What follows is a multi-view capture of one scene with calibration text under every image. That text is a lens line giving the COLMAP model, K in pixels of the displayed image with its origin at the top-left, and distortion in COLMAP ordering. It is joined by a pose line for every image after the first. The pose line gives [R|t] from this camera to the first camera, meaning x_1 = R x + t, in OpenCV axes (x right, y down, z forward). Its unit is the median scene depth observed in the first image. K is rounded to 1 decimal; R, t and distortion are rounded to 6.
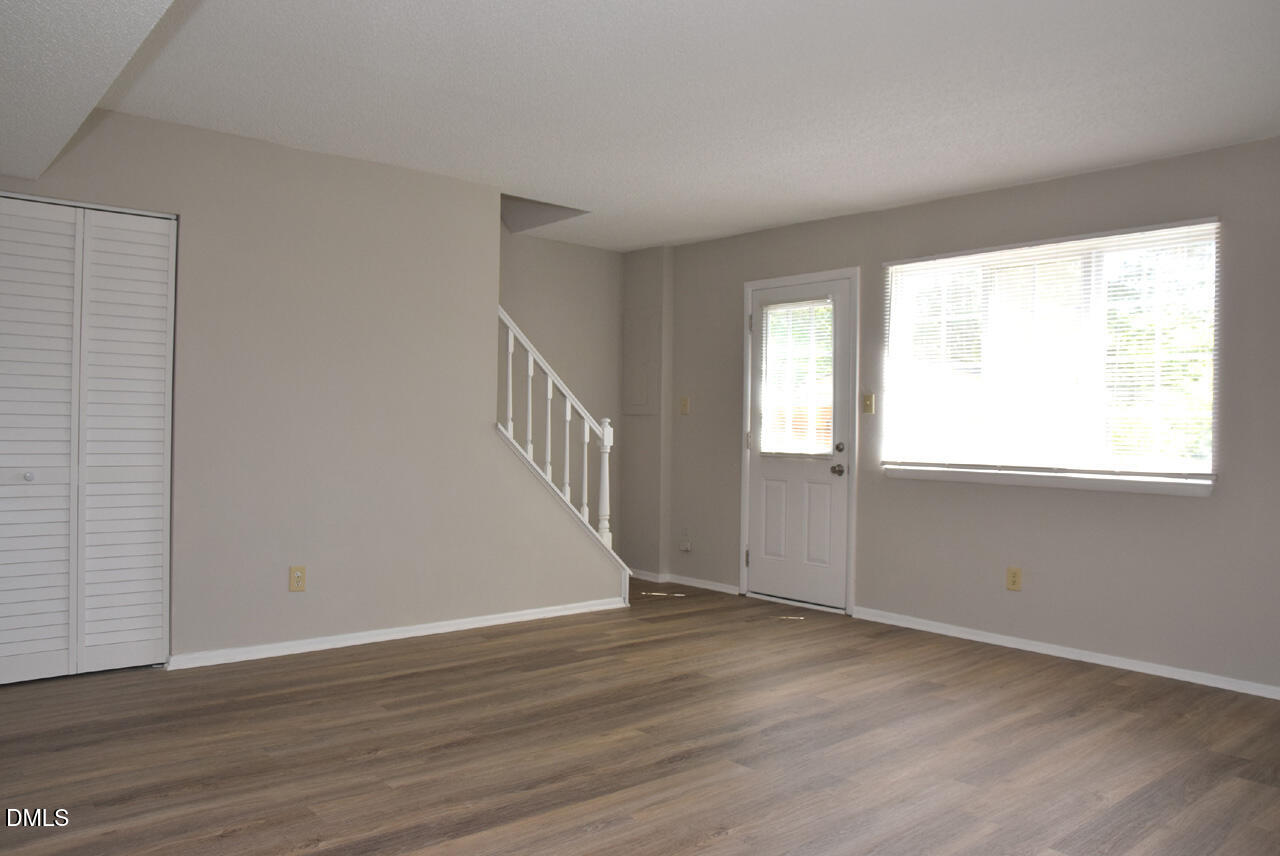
lens RADIAL K [[944.0, 0, 642.8], [0, 944.0, 436.6], [0, 0, 1]] dist [-0.141491, 0.116139]
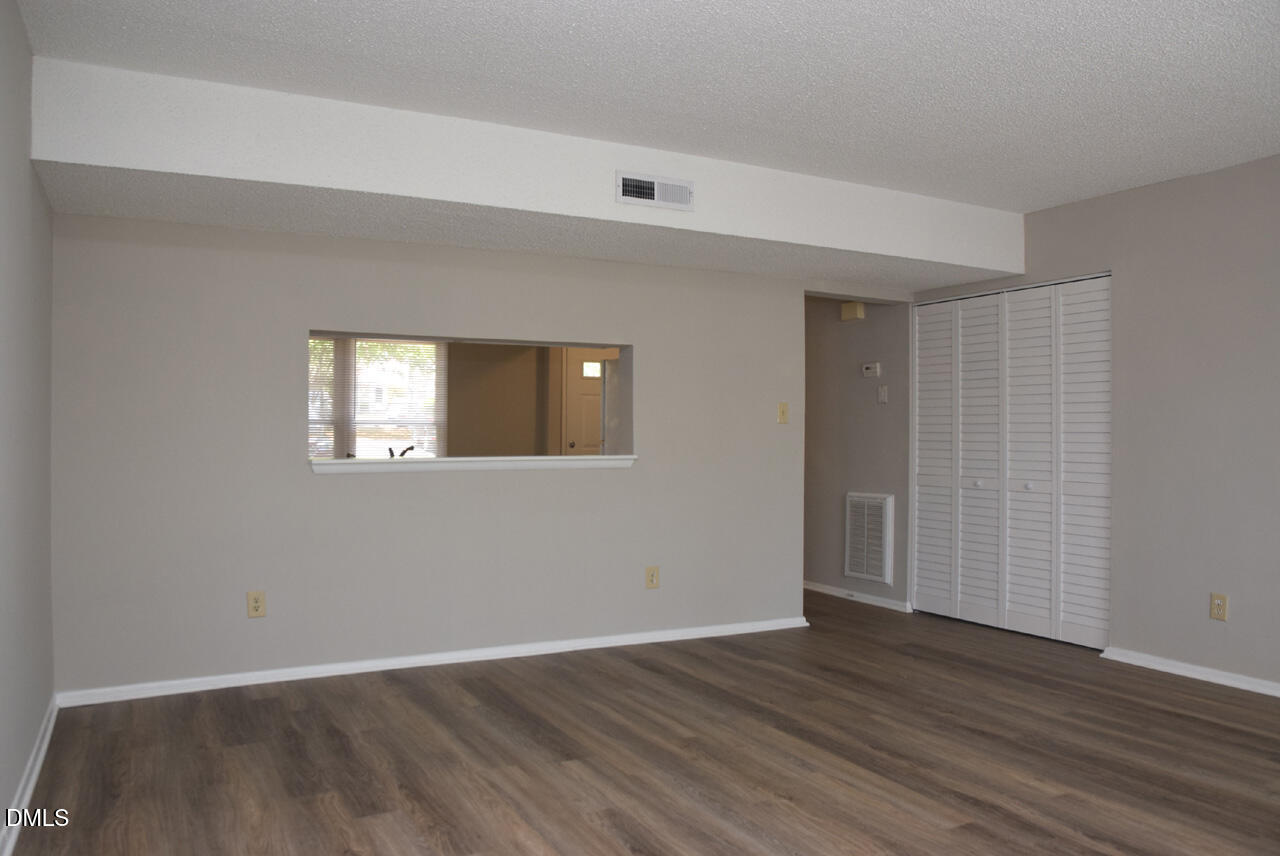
lens RADIAL K [[965.8, 0, 635.2], [0, 965.8, 423.6], [0, 0, 1]] dist [-0.134353, 0.118891]
pose [[-0.224500, -0.031586, -0.973962, 0.904111], [-0.023750, 0.999355, -0.026935, 0.001109], [0.974185, 0.017084, -0.225105, 0.759540]]
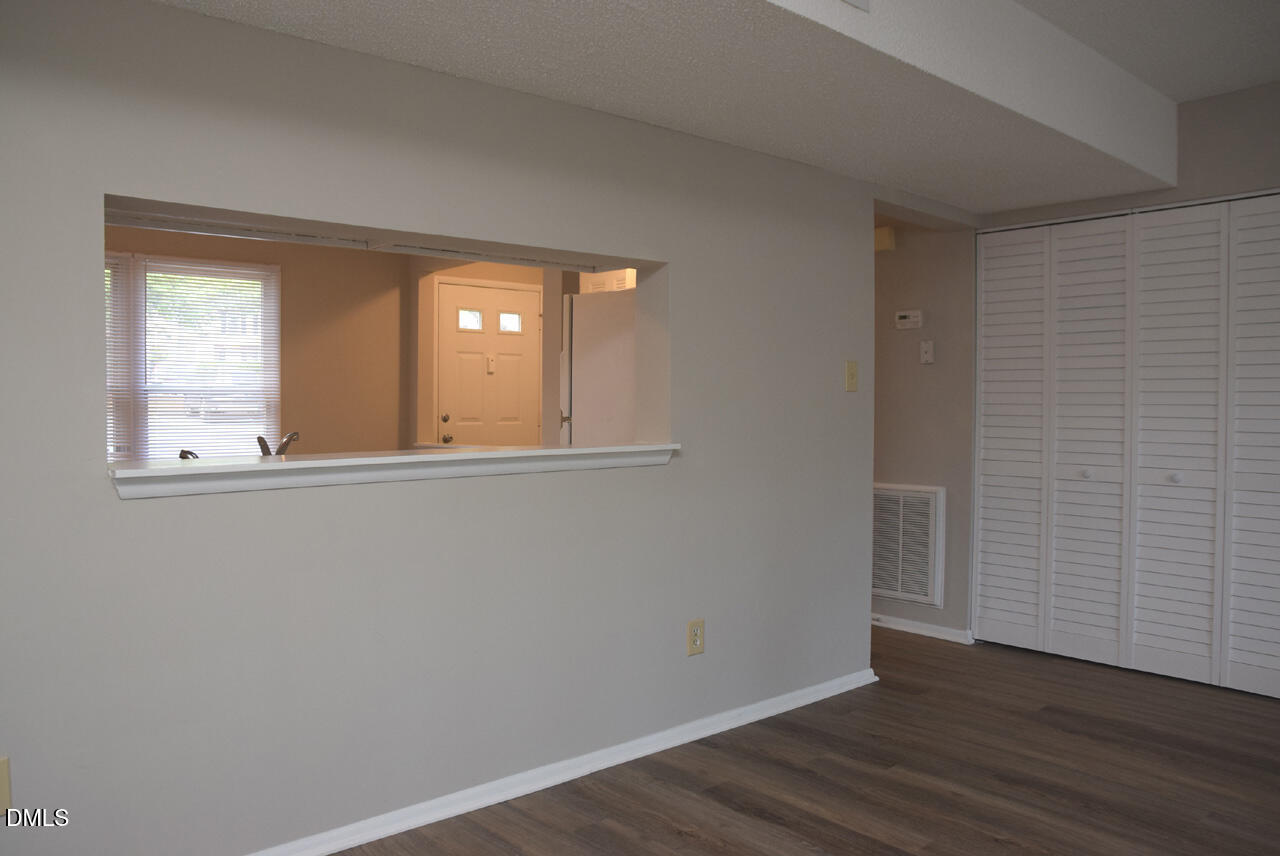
lens RADIAL K [[952.5, 0, 640.0], [0, 952.5, 428.0], [0, 0, 1]] dist [-0.144219, 0.123015]
pose [[0.010697, 0.008240, -0.999909, 0.363116], [-0.017971, 0.999806, 0.008047, -0.010476], [0.999781, 0.017884, 0.010843, 0.393912]]
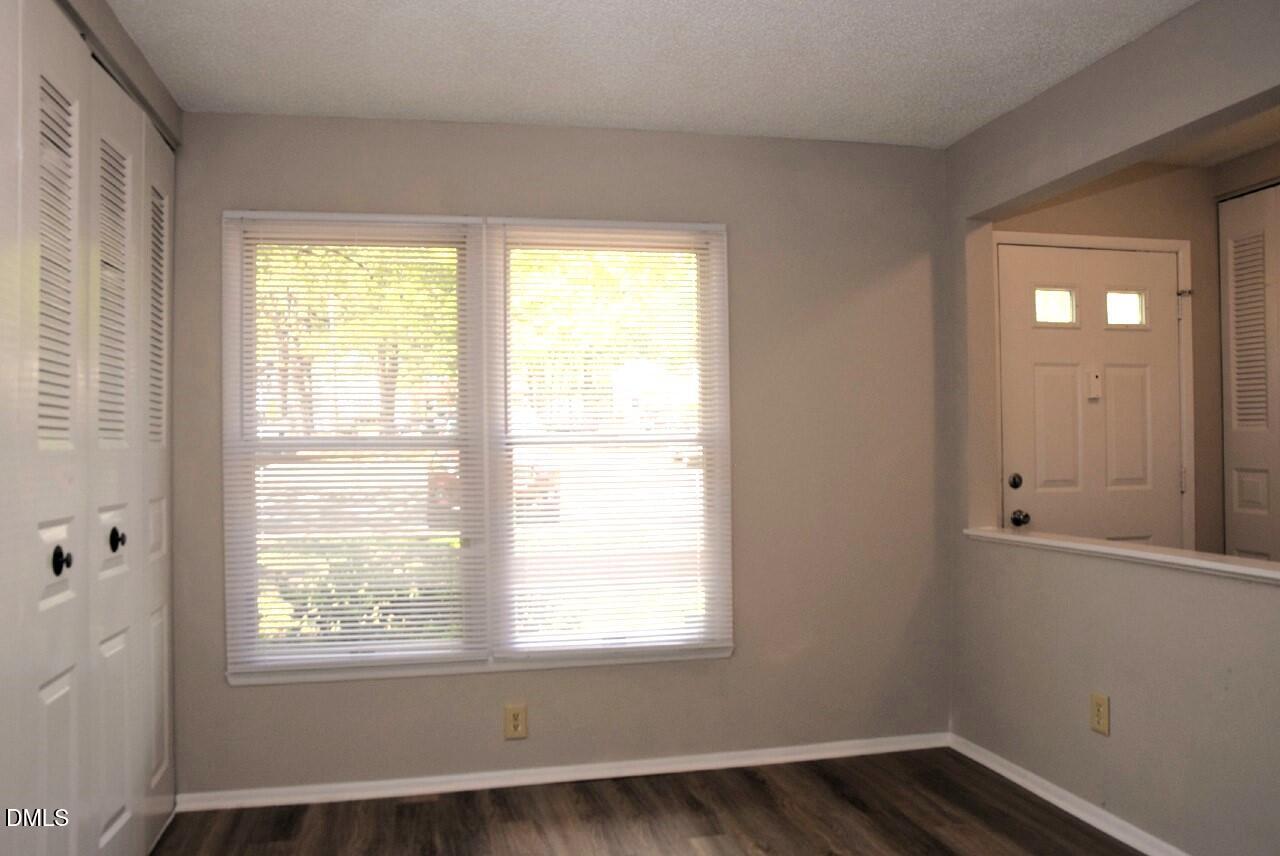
lens RADIAL K [[944.0, 0, 642.8], [0, 944.0, 436.6], [0, 0, 1]] dist [-0.141491, 0.116139]
pose [[-0.477012, -0.025038, -0.878540, -0.418035], [-0.005832, 0.999662, -0.025323, -0.029584], [0.878877, -0.006956, -0.476997, 0.152300]]
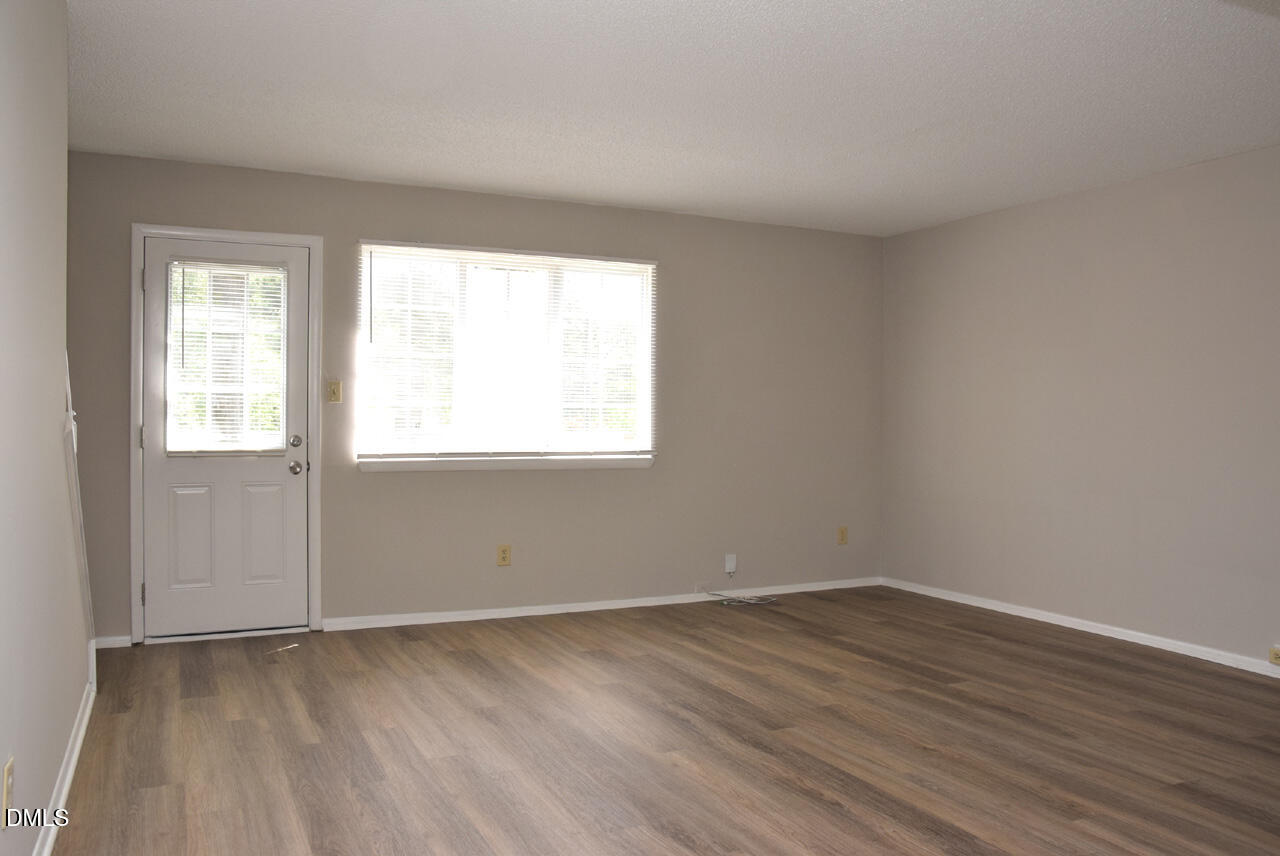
lens RADIAL K [[965.8, 0, 635.2], [0, 965.8, 423.6], [0, 0, 1]] dist [-0.134353, 0.118891]
pose [[0.260154, -0.020805, 0.965343, -0.882031], [0.008091, 0.999780, 0.019367, -0.030741], [-0.965533, 0.002772, 0.260265, 0.743603]]
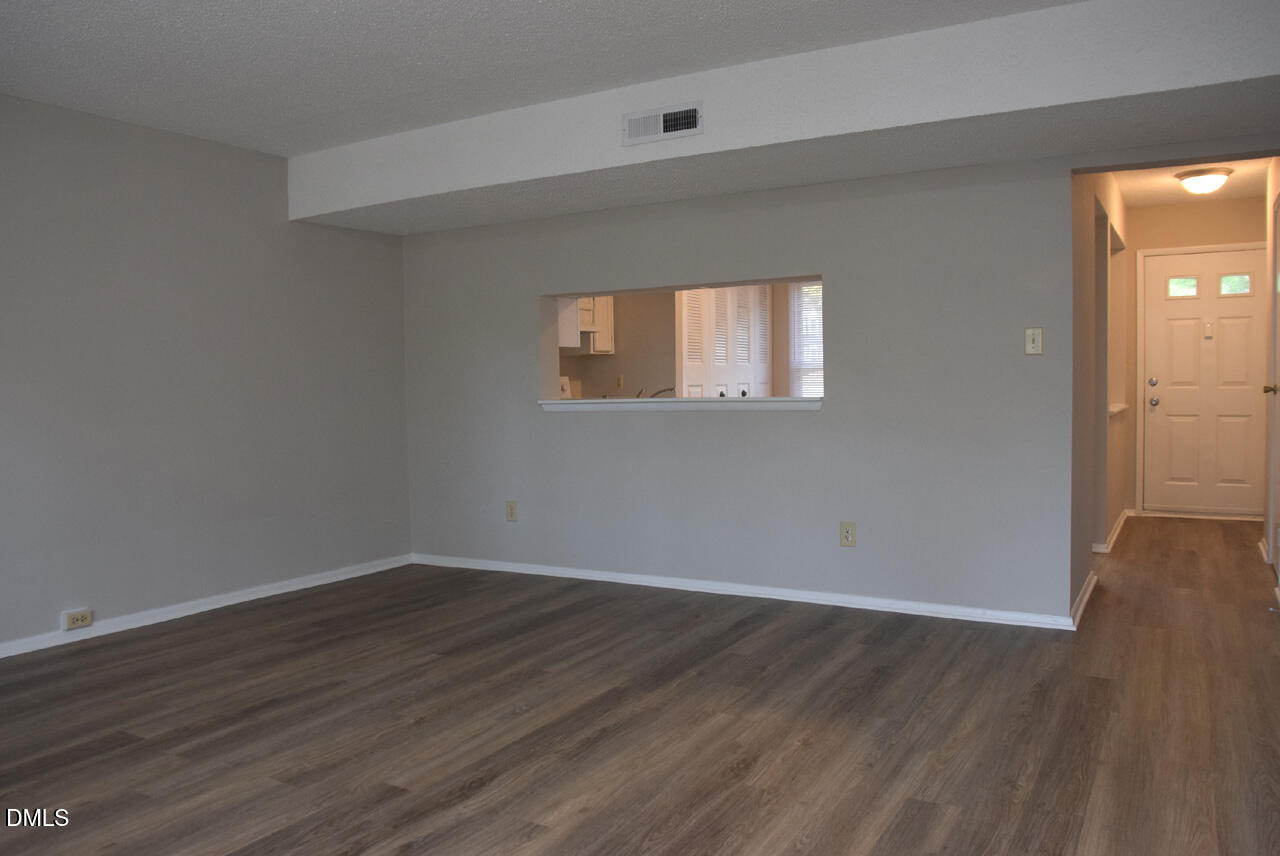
lens RADIAL K [[965.8, 0, 635.2], [0, 965.8, 423.6], [0, 0, 1]] dist [-0.134353, 0.118891]
pose [[-0.950791, 0.012881, -0.309567, 0.139359], [-0.004022, 0.998538, 0.053900, -0.023983], [0.309808, 0.052493, -0.949349, 1.597569]]
